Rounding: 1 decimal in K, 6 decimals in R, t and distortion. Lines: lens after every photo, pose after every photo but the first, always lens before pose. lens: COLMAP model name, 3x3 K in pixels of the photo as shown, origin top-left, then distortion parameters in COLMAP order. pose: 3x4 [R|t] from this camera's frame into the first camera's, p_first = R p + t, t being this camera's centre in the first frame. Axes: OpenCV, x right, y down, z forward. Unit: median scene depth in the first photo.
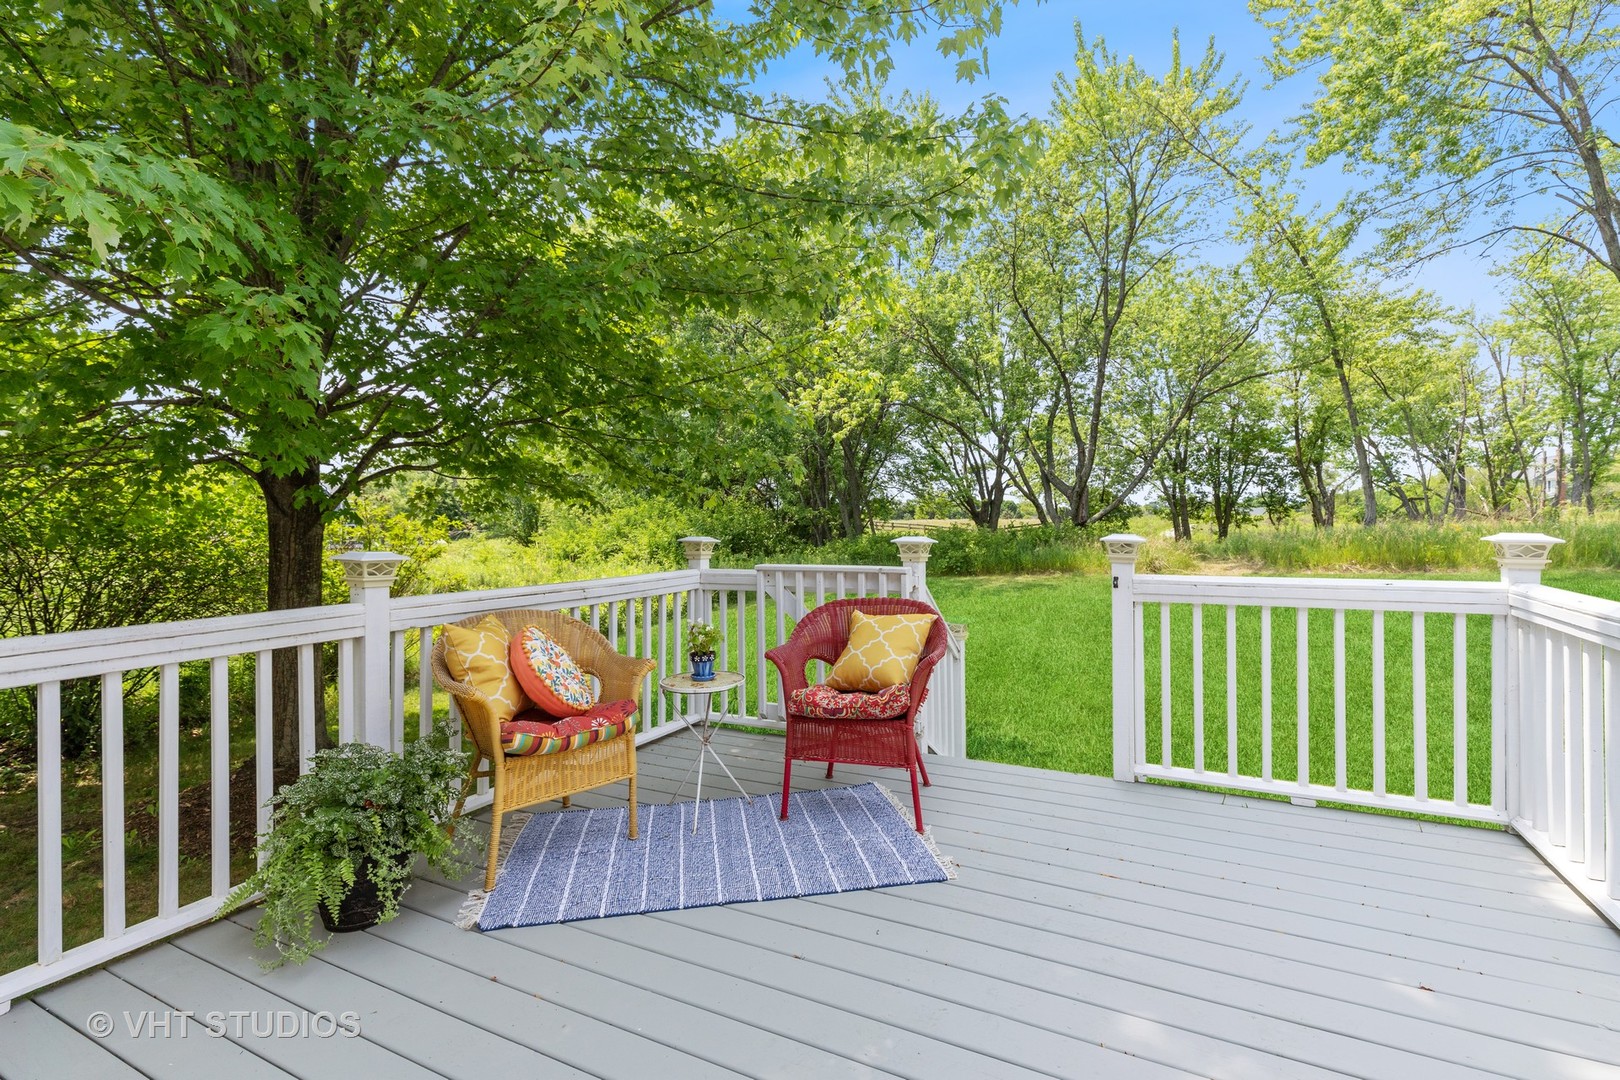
lens RADIAL K [[778.1, 0, 868.1], [0, 778.1, 519.7], [0, 0, 1]] dist [0.004994, 0.000693]
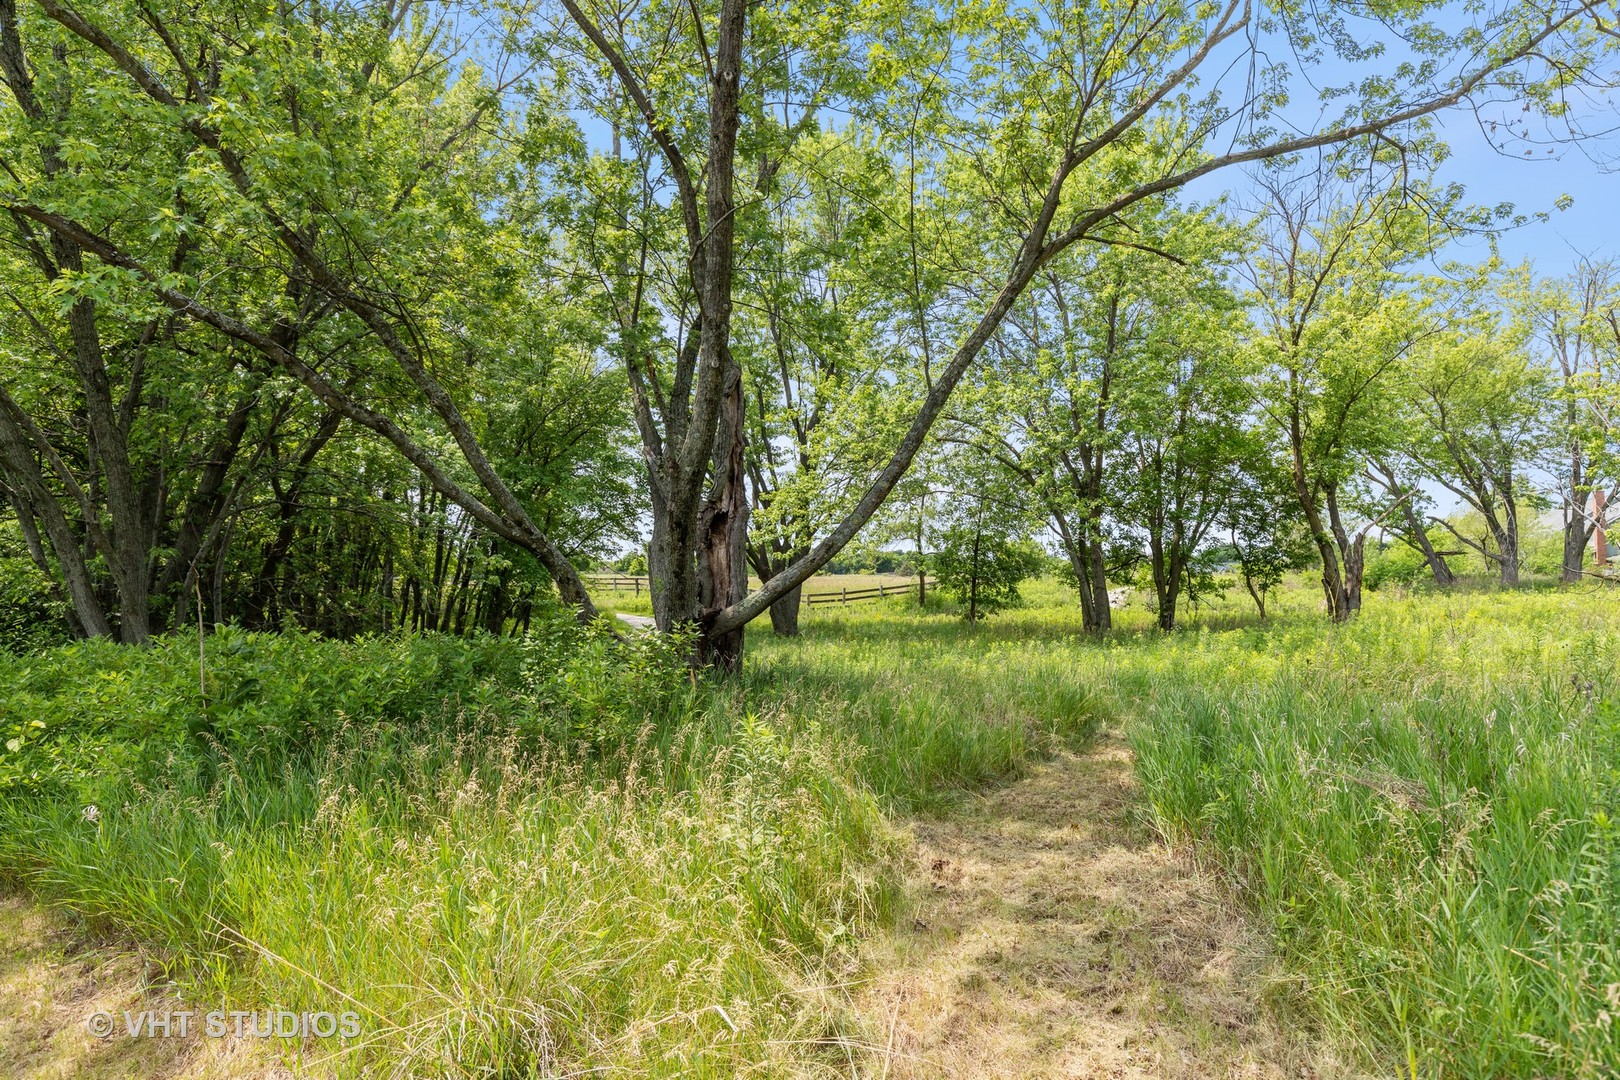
lens RADIAL K [[1018.8, 0, 808.7], [0, 1018.8, 540.9], [0, 0, 1]] dist [-0.005307, -0.001921]
pose [[0.996400, 0.008228, 0.084379, 0.153890], [-0.005250, 0.999358, -0.035452, -0.006193], [-0.084617, 0.034881, 0.995803, 0.328365]]
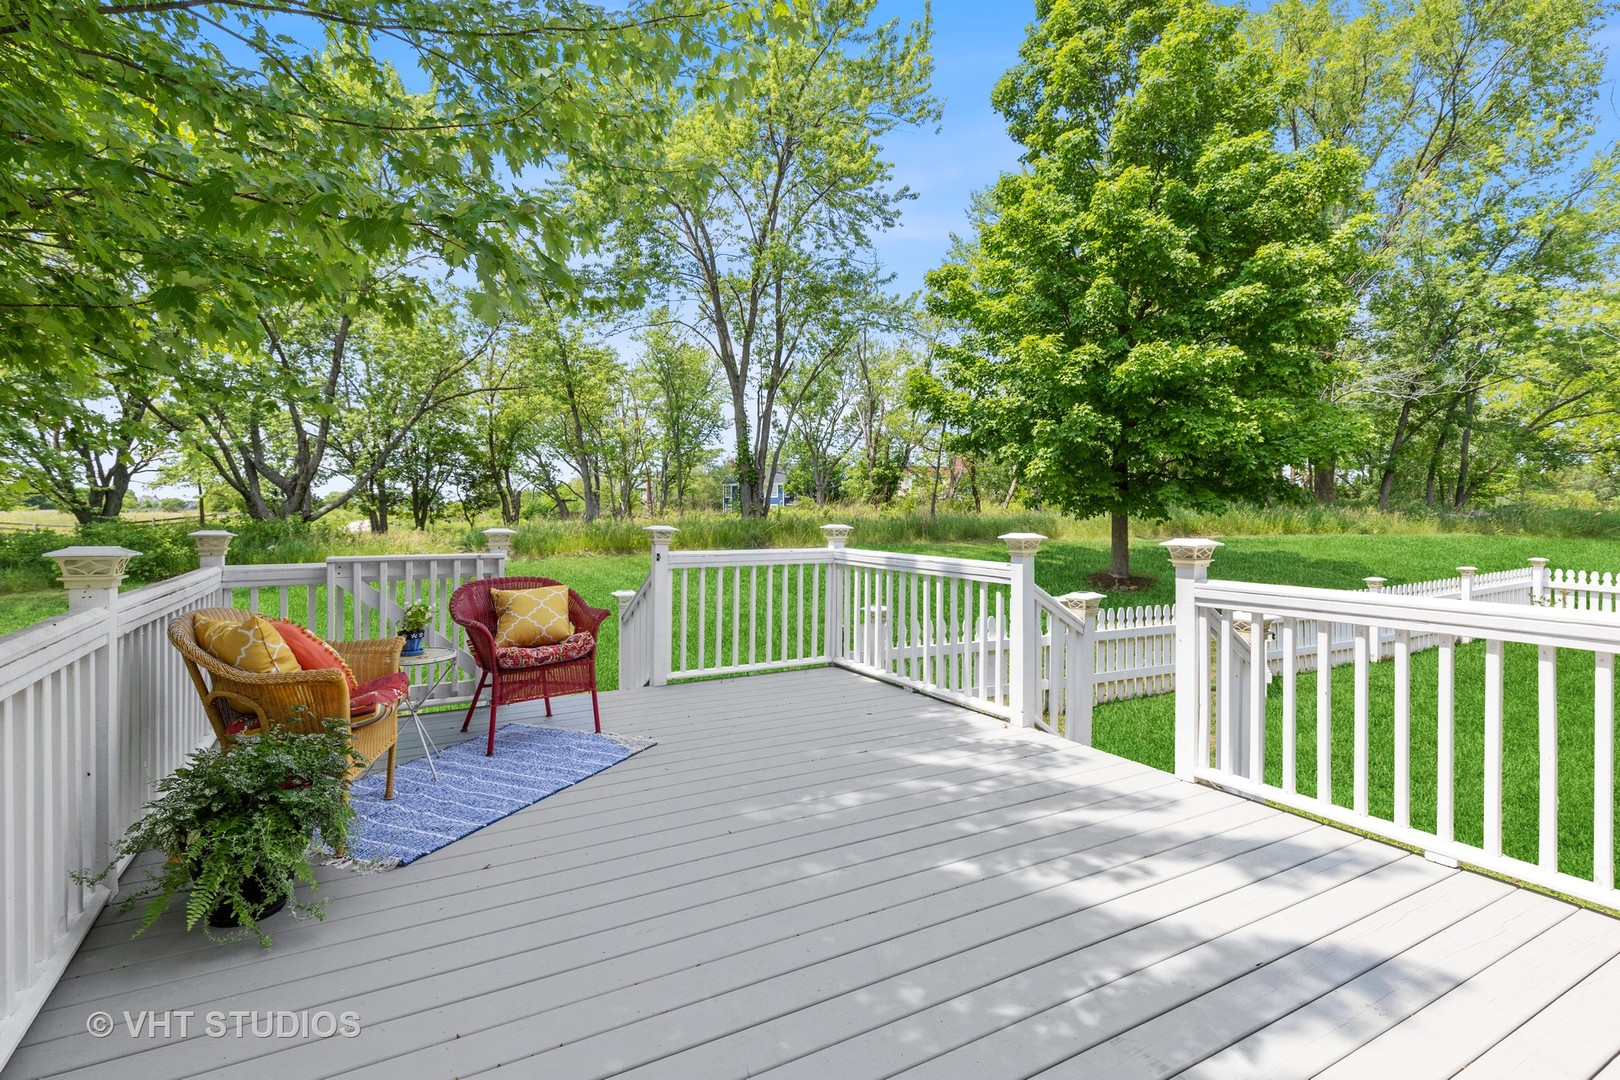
lens RADIAL K [[734.2, 0, 817.1], [0, 734.2, 513.0], [0, 0, 1]] dist [0.000526, 0.000180]
pose [[0.574110, 0.011315, 0.818700, -0.055277], [-0.008041, 0.999934, -0.008181, 0.000251], [-0.818739, -0.001886, 0.574163, -0.007048]]
